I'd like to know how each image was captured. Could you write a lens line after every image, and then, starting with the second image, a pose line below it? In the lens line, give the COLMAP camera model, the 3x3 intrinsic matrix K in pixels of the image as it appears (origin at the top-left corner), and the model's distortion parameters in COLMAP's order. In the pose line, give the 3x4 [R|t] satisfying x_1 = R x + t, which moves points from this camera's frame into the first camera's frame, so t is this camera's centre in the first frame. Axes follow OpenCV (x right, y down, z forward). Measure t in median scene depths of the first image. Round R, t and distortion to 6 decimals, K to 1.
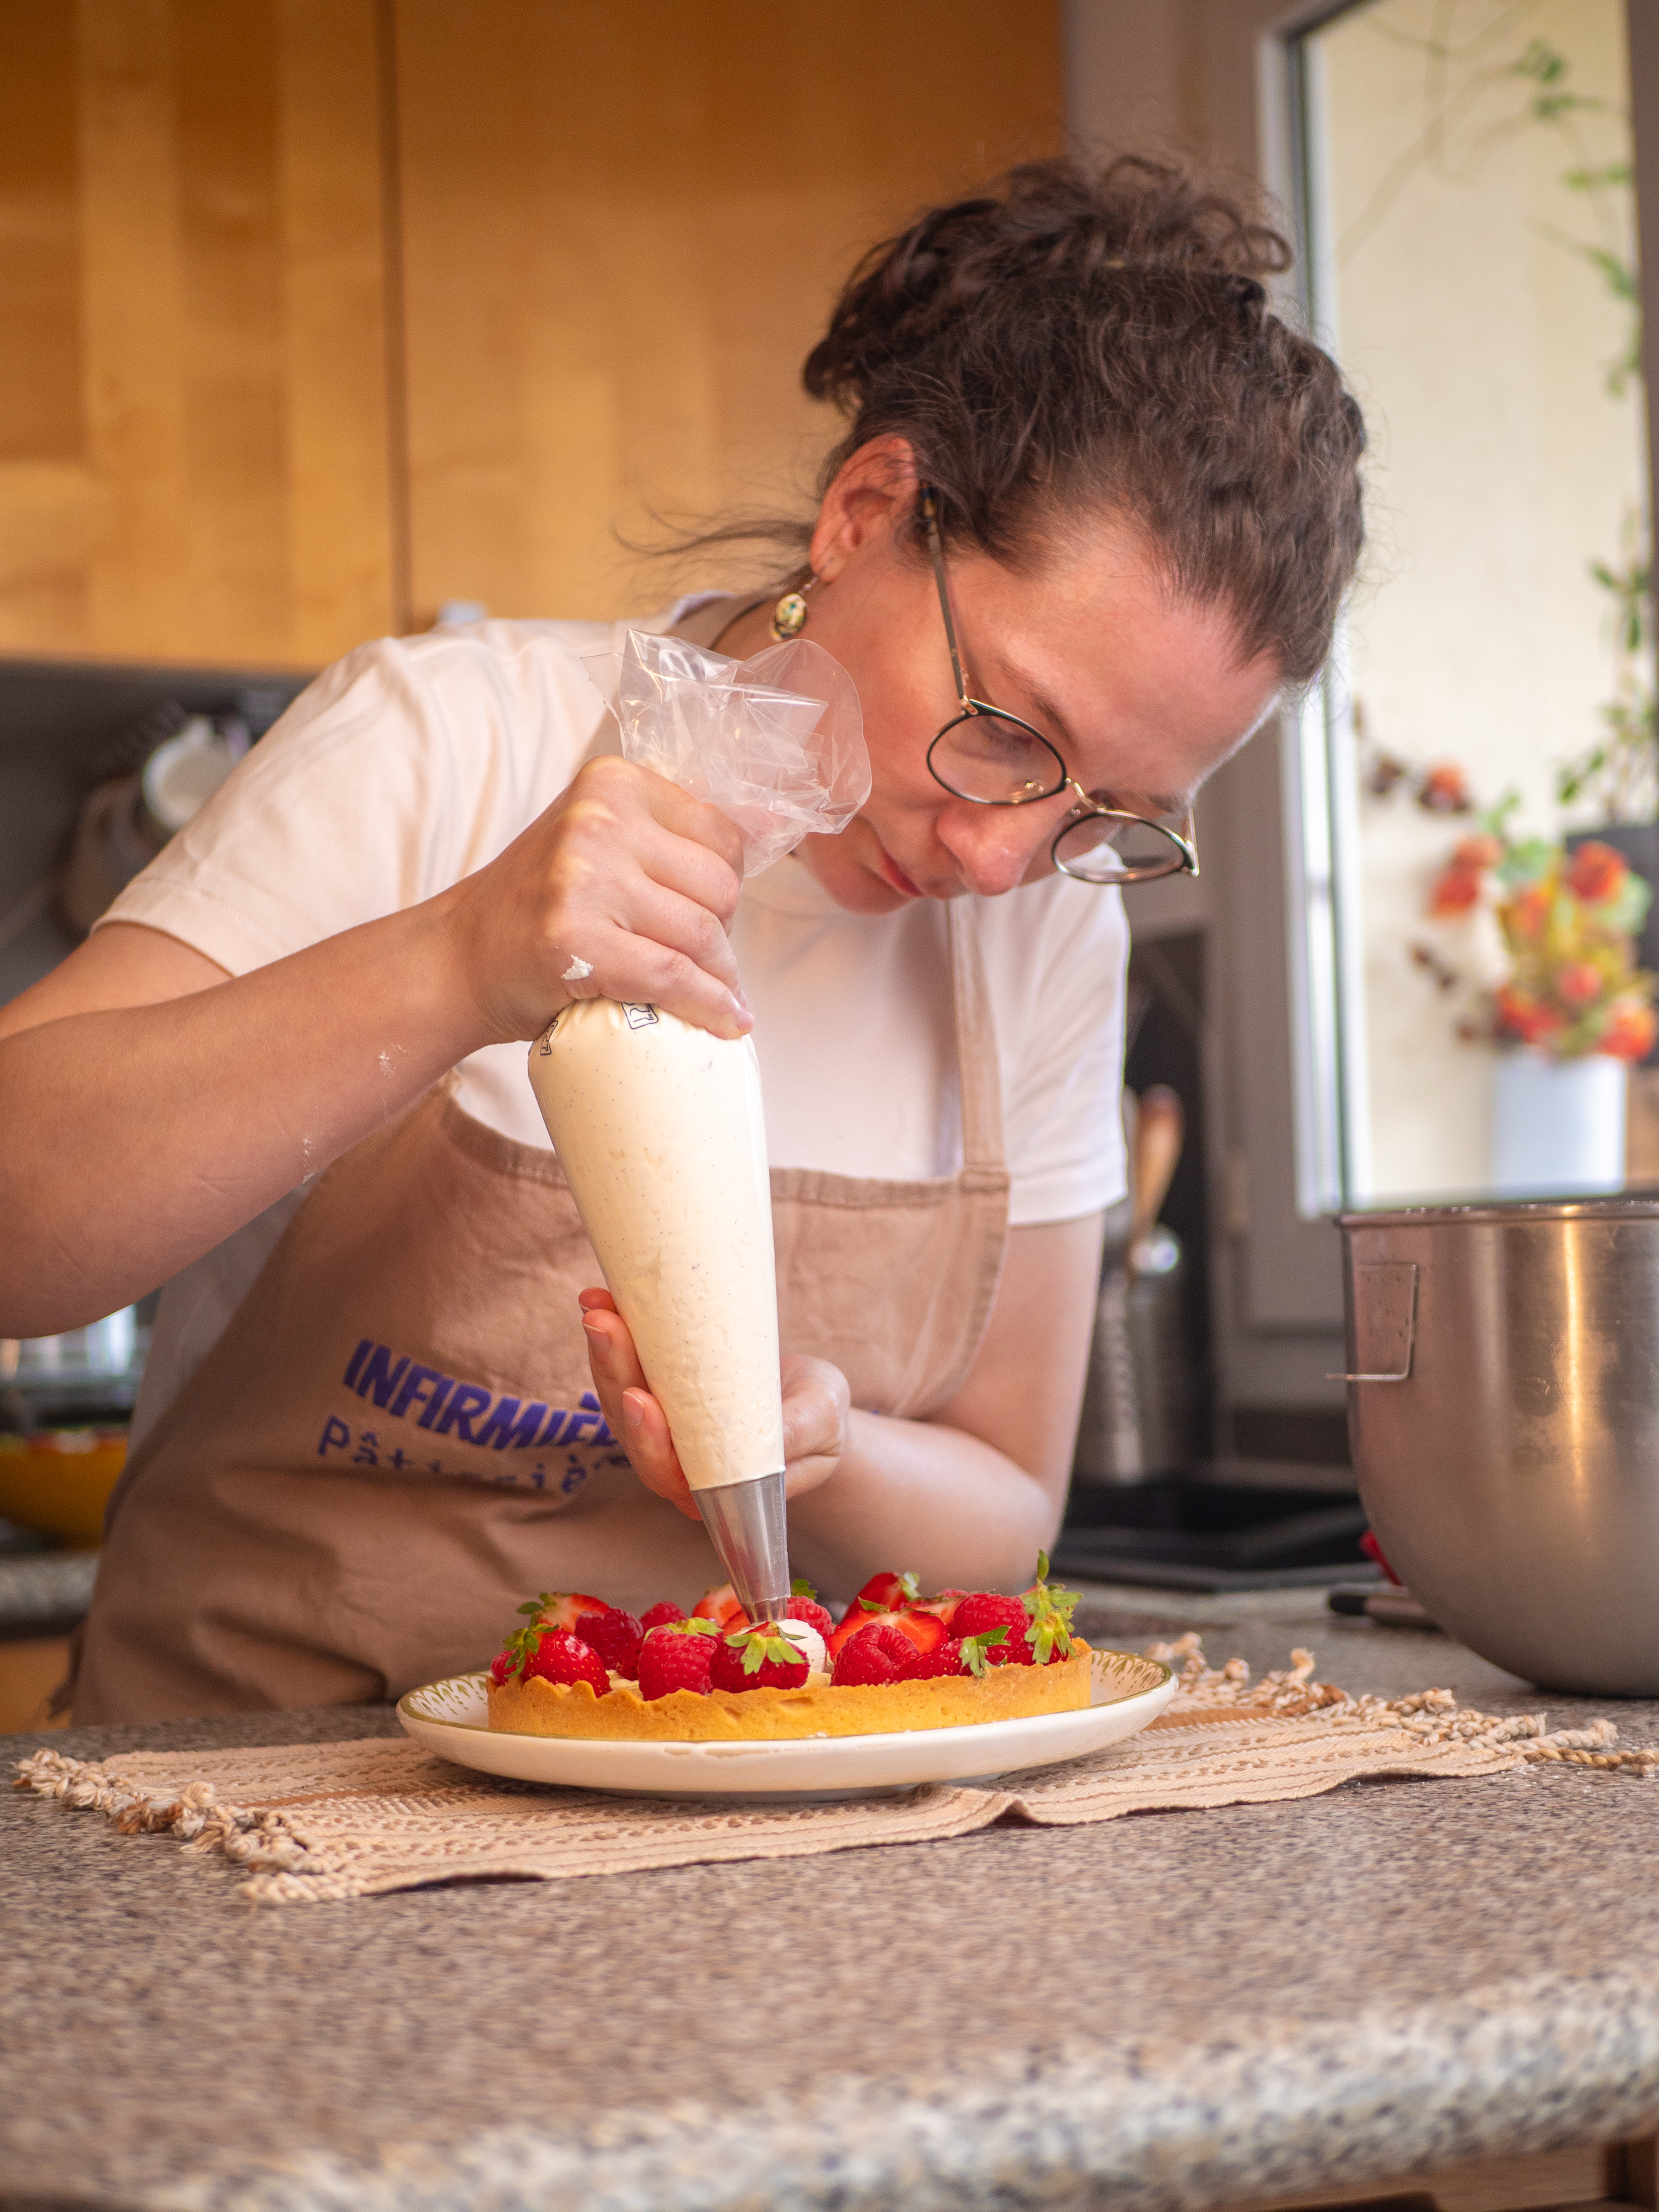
lens RADIAL K [[3263.6, 0, 835.1], [0, 3263.6, 1100.6], [0, 0, 1]] dist [-0.036015, 0.000000]
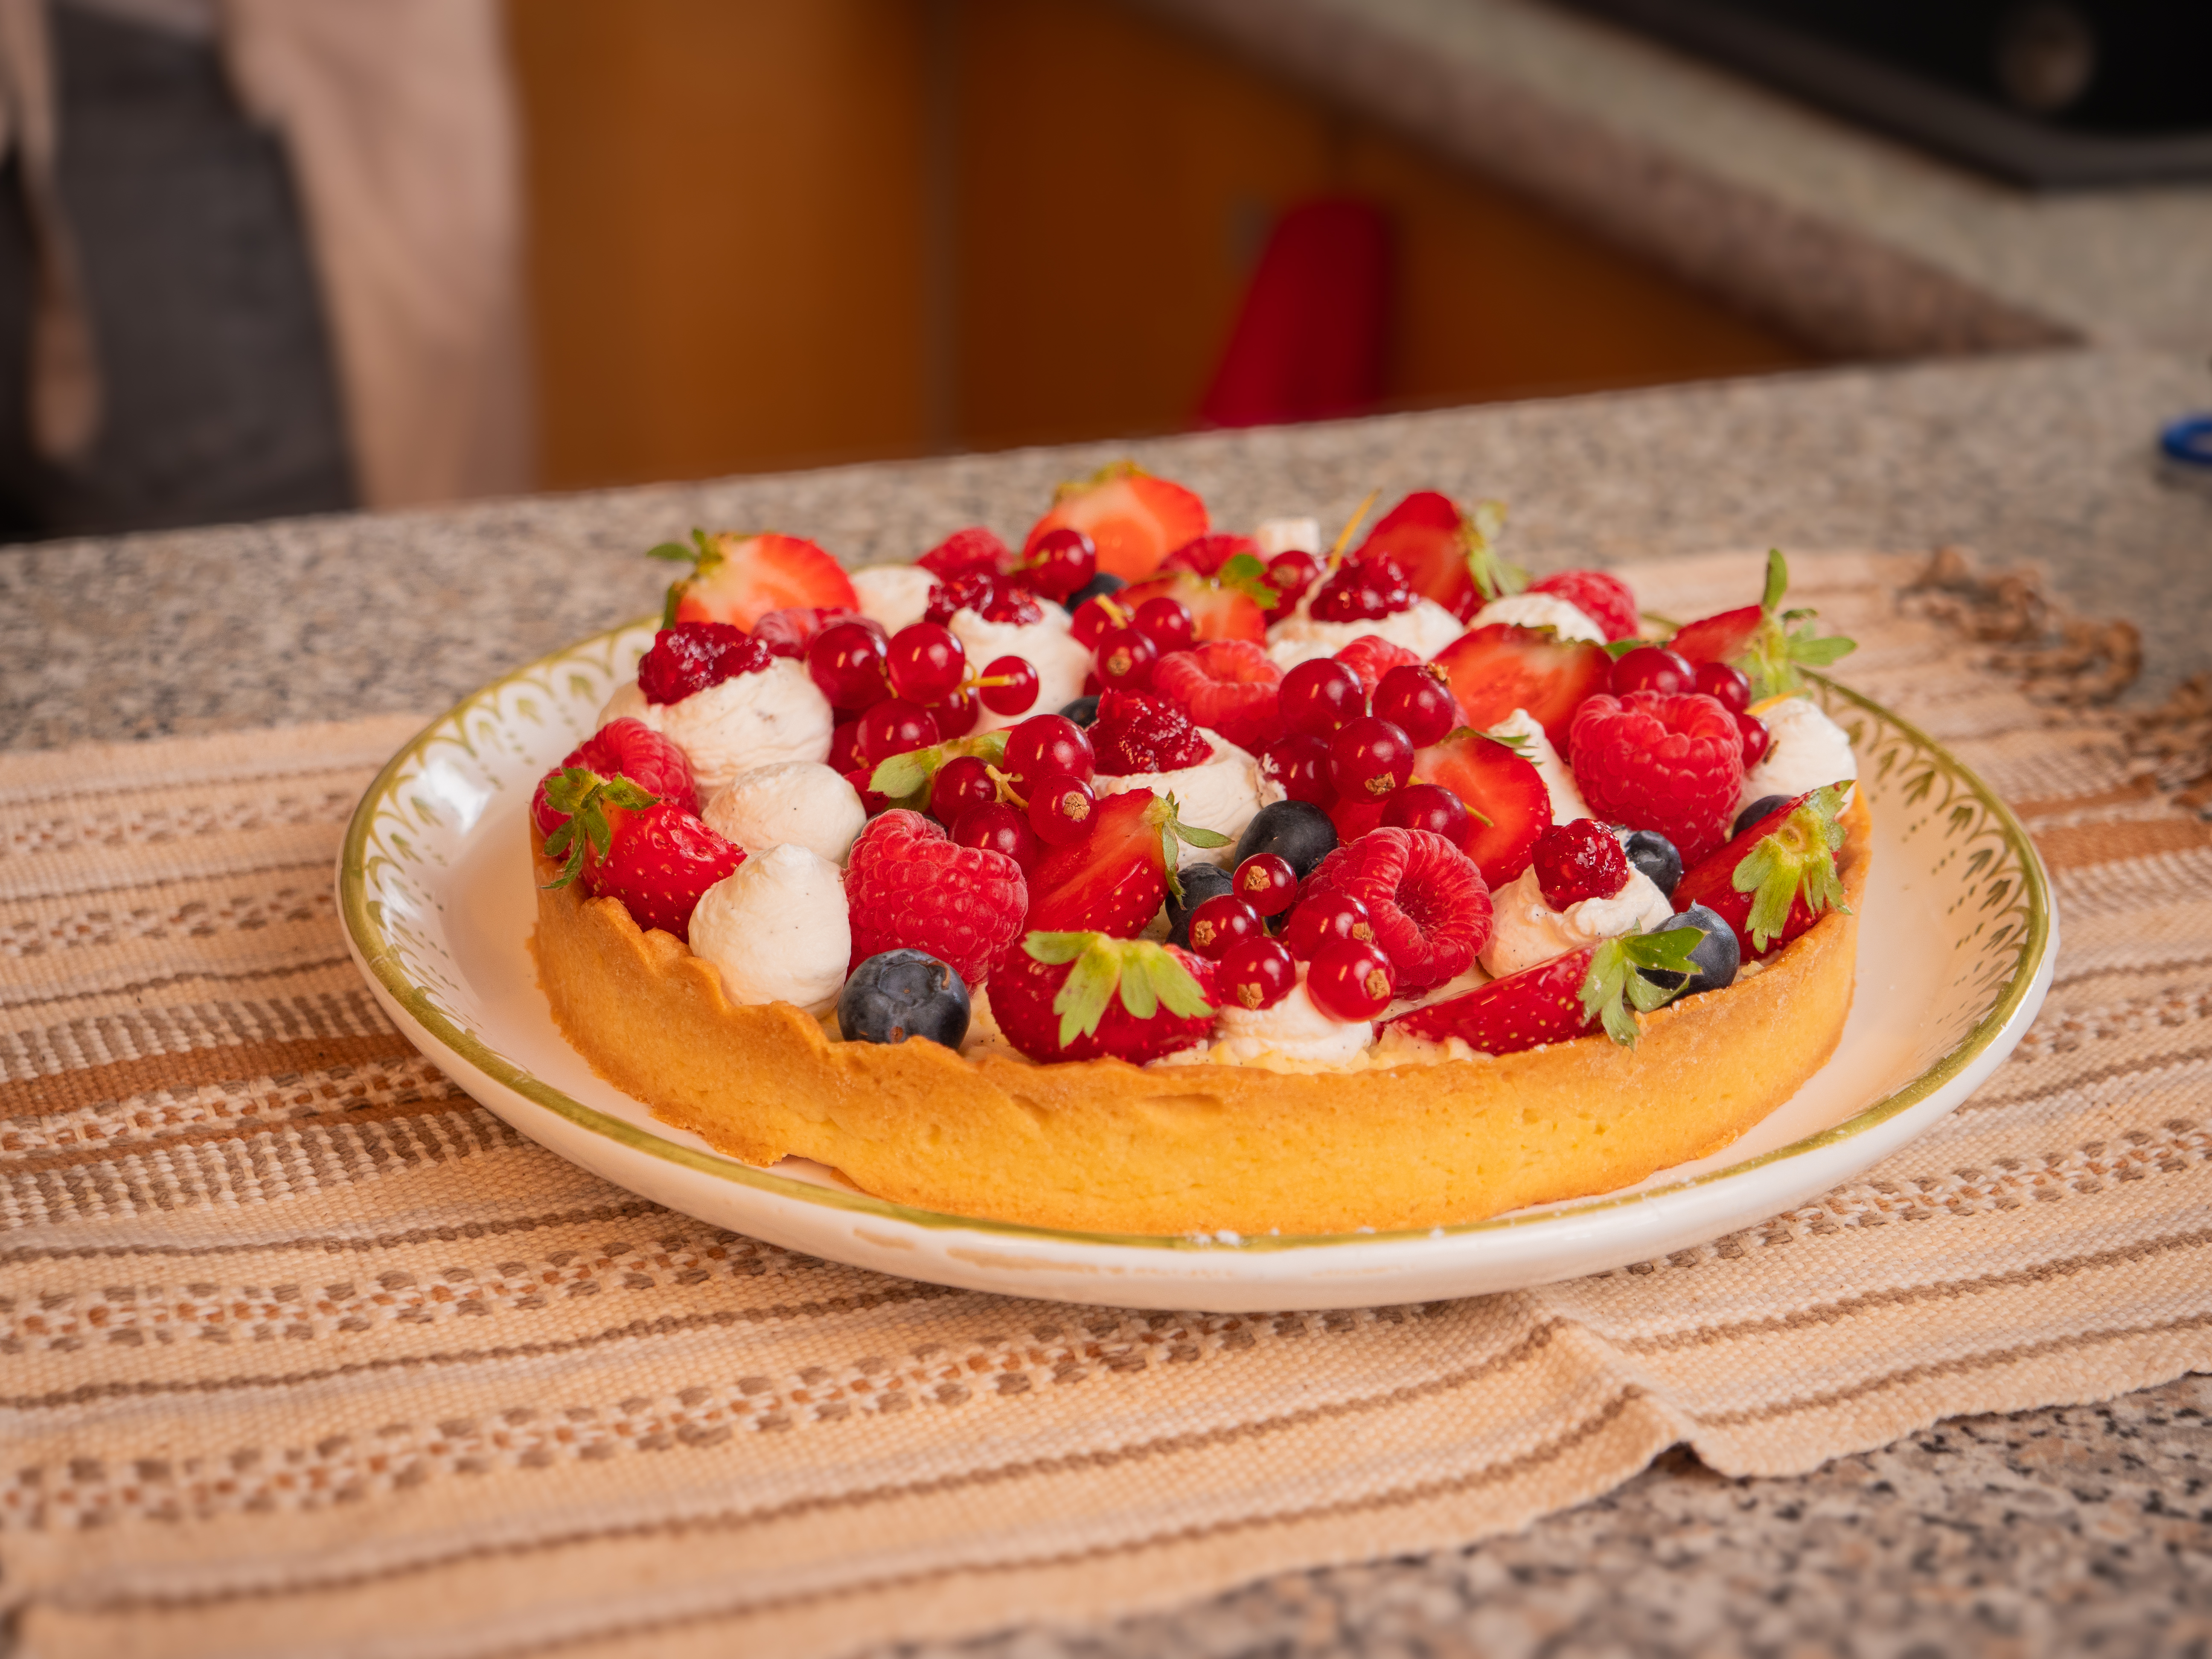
lens RADIAL K [[3798.7, 0, 1100.3], [0, 3798.7, 844.9], [0, 0, 1]] dist [-0.021942, 0.000000]
pose [[0.994679, 0.087061, -0.055086, 0.001880], [-0.052655, 0.889177, 0.454524, -0.068122], [0.088553, -0.449205, 0.889030, 0.576691]]
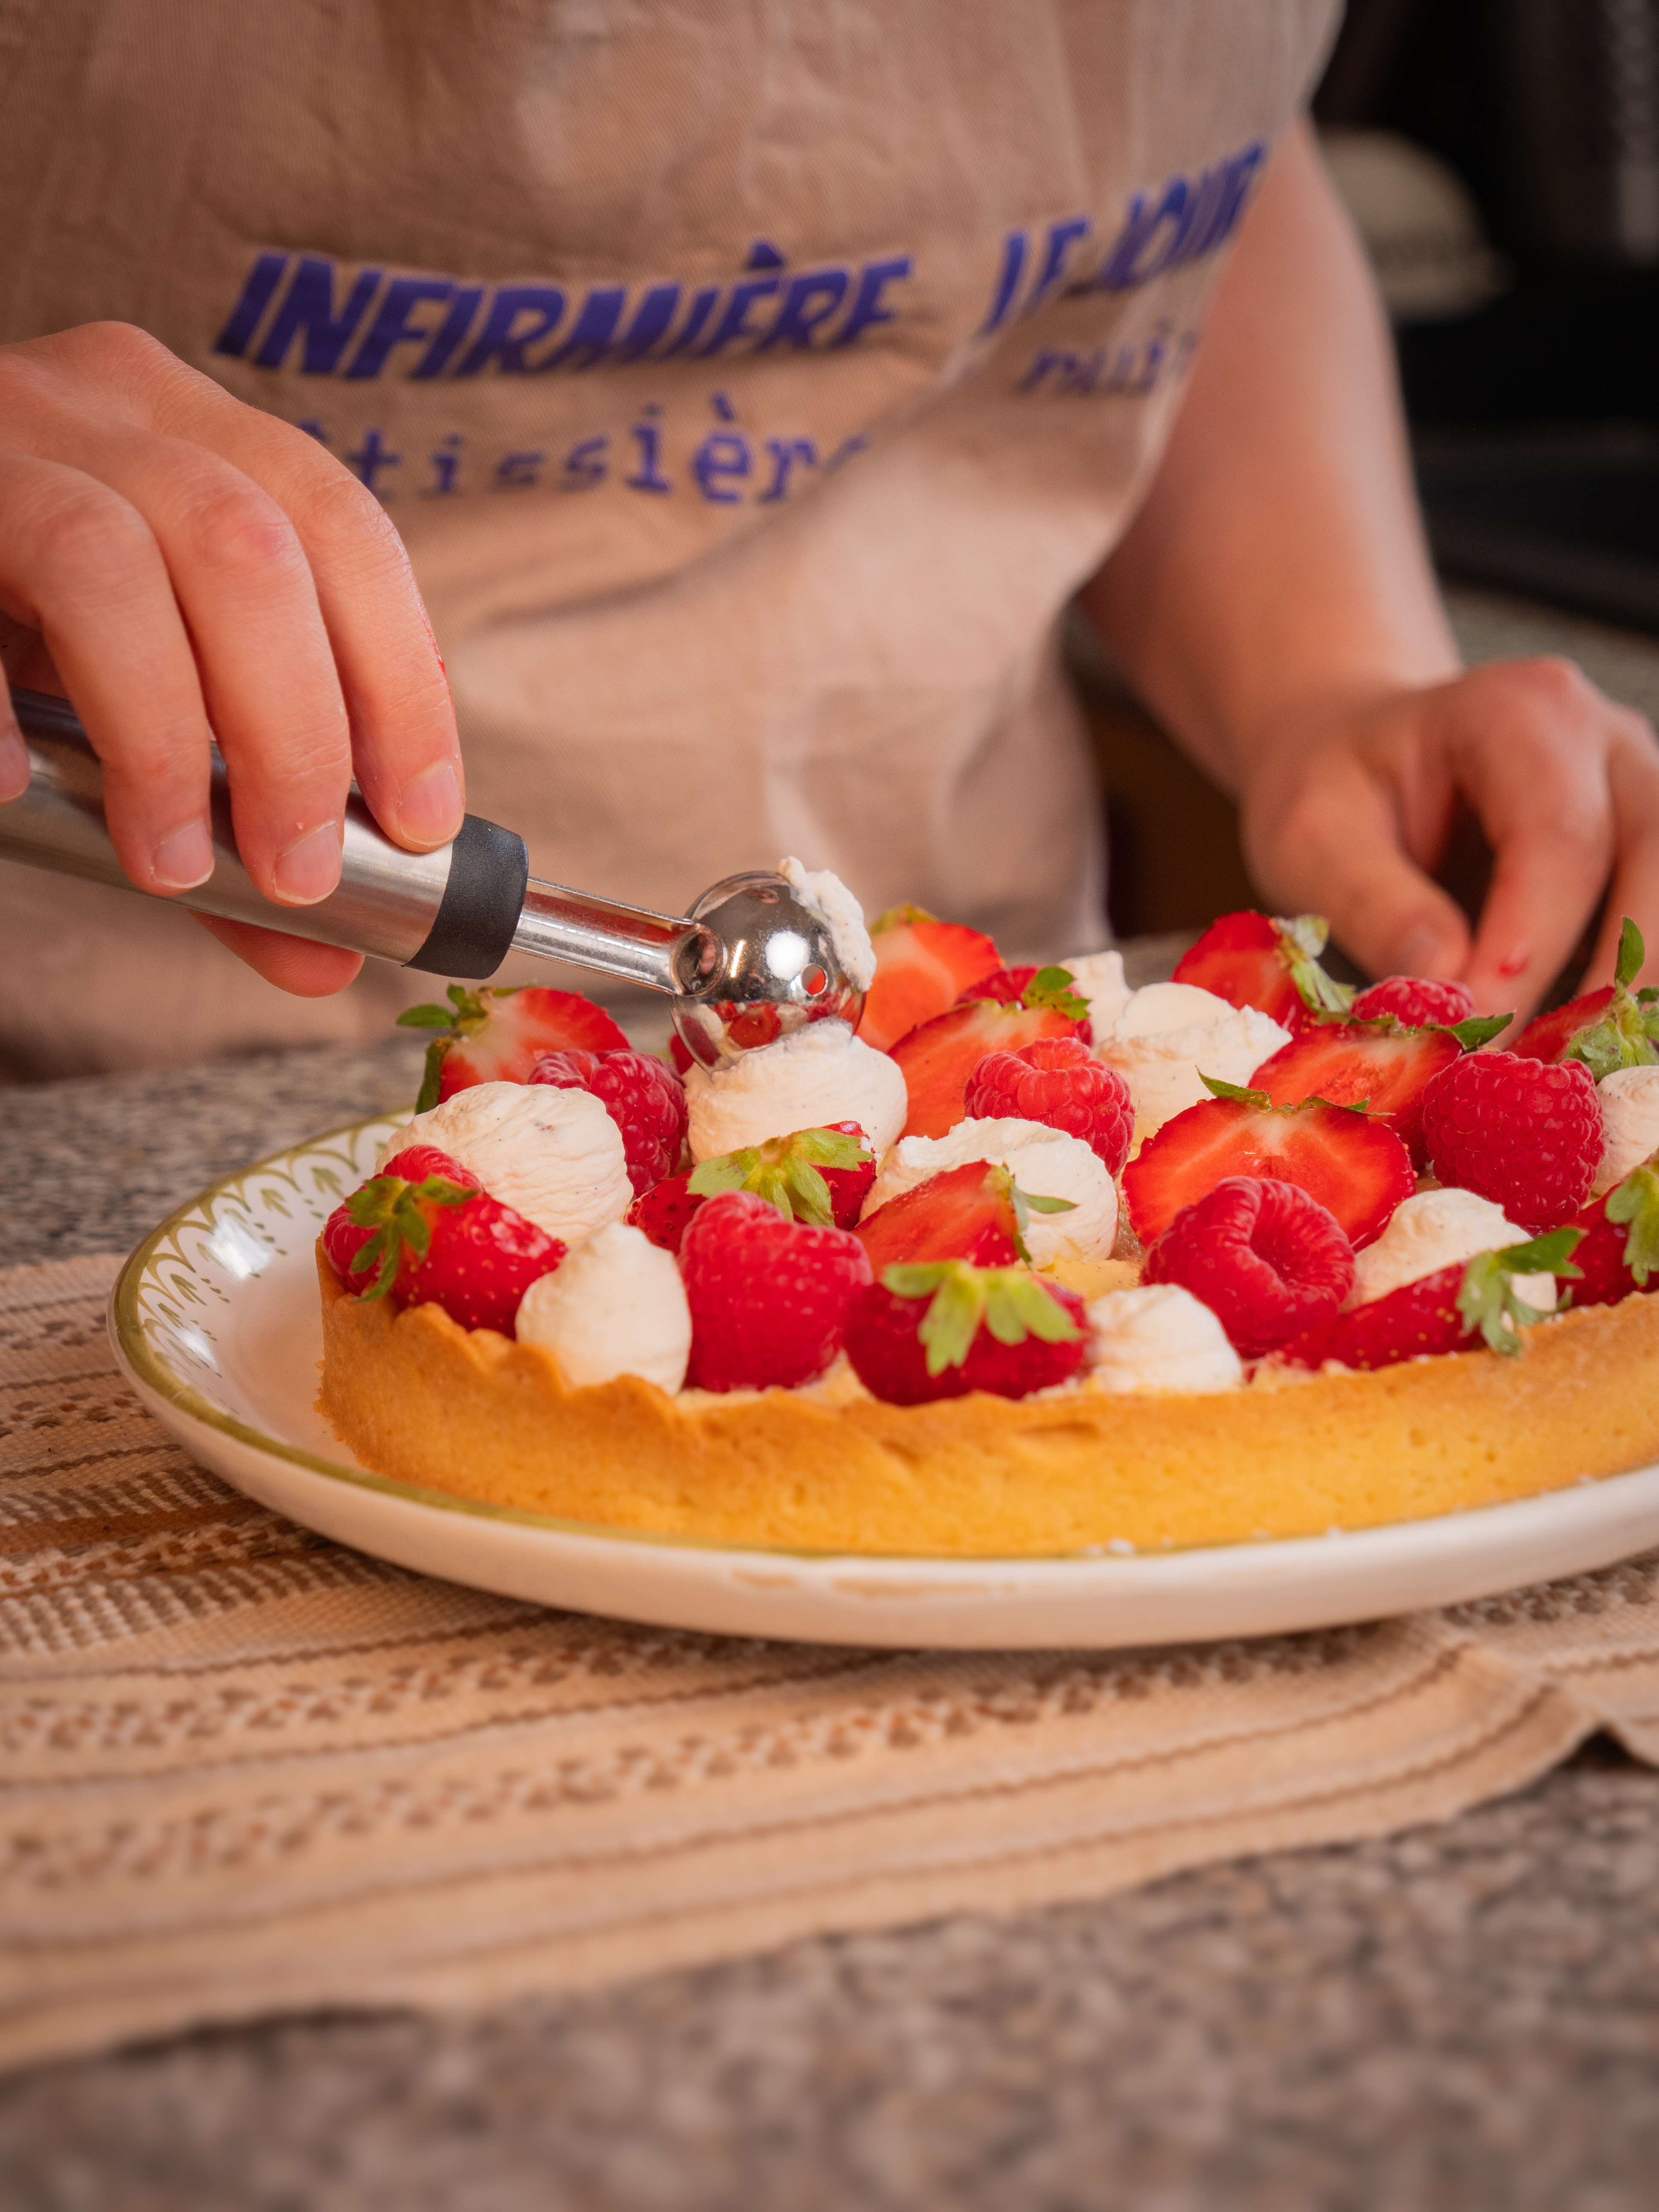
lens RADIAL K [[5341.4, 0, 827.3], [0, 5341.4, 1097.2], [0, 0, 1]] dist [-0.026181, 0.000000]
pose [[0.999158, 0.014074, -0.038526, -0.015423], [-0.001330, 0.949907, 0.312531, -0.063268], [0.040995, -0.312217, 0.949126, 0.379885]]
